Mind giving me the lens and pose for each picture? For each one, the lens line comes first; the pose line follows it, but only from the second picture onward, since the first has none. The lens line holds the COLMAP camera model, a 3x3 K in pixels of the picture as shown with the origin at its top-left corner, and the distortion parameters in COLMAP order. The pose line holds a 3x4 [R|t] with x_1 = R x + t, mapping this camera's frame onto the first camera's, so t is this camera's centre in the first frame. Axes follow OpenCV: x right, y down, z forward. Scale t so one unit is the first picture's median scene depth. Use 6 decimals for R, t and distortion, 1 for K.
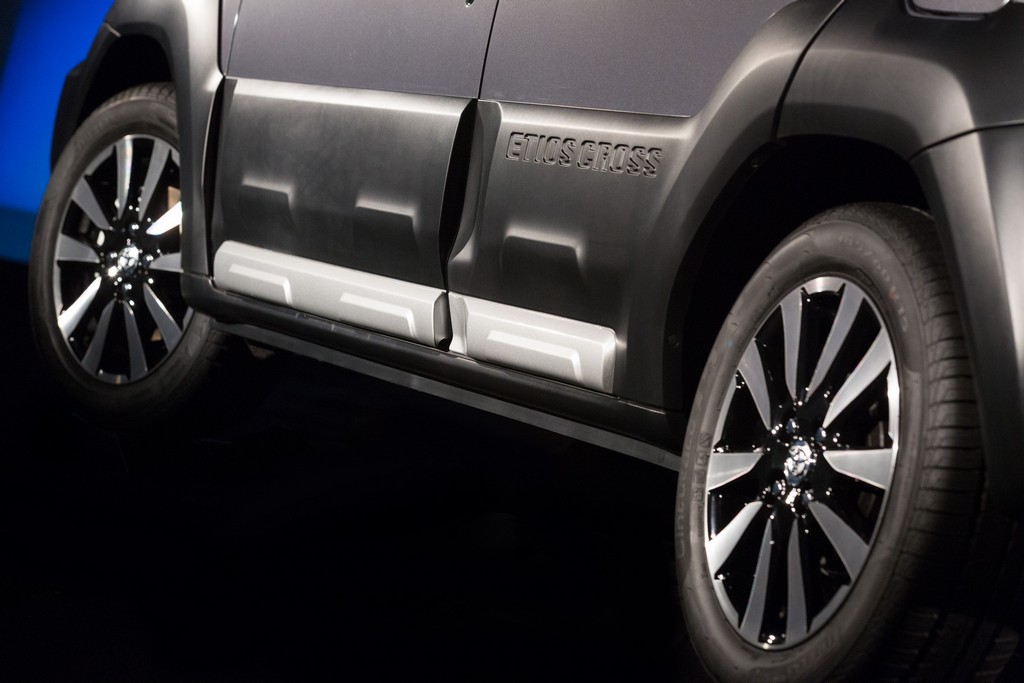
lens RADIAL K [[3952.3, 0, 512.0], [0, 3952.3, 341.5], [0, 0, 1]] dist [0.260818, 4.726810]
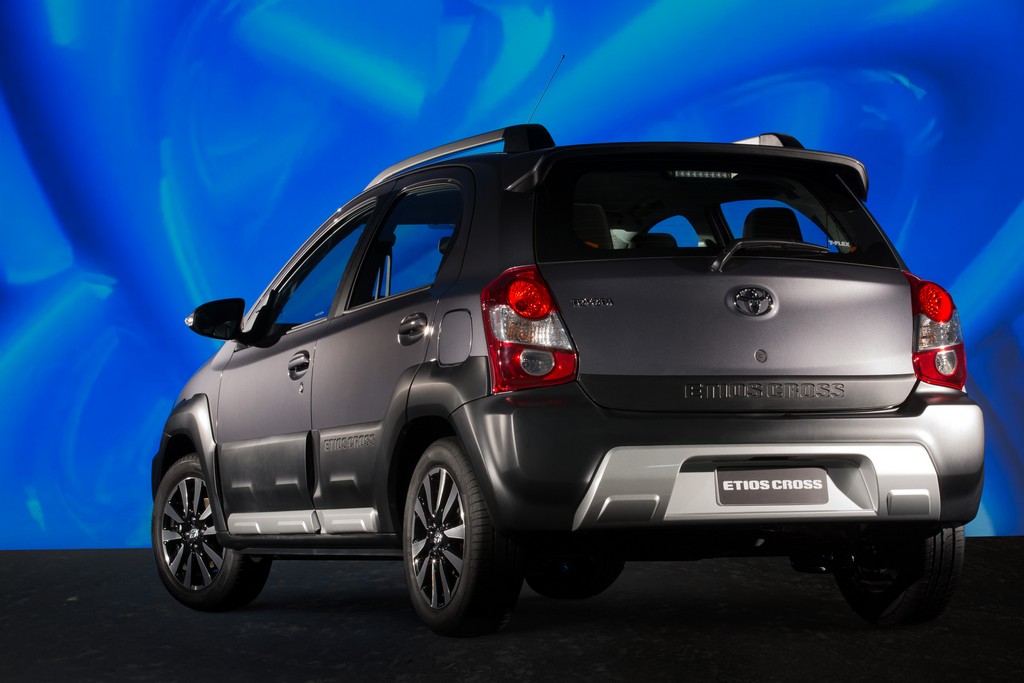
lens RADIAL K [[3033.3, 0, 512.0], [0, 3033.3, 341.5], [0, 0, 1]] dist [-0.083330, -0.710017]
pose [[0.978268, -0.207334, 0.002139, 0.111223], [0.206692, 0.974316, -0.089369, 0.072638], [0.016445, 0.087869, 0.995996, -0.804336]]
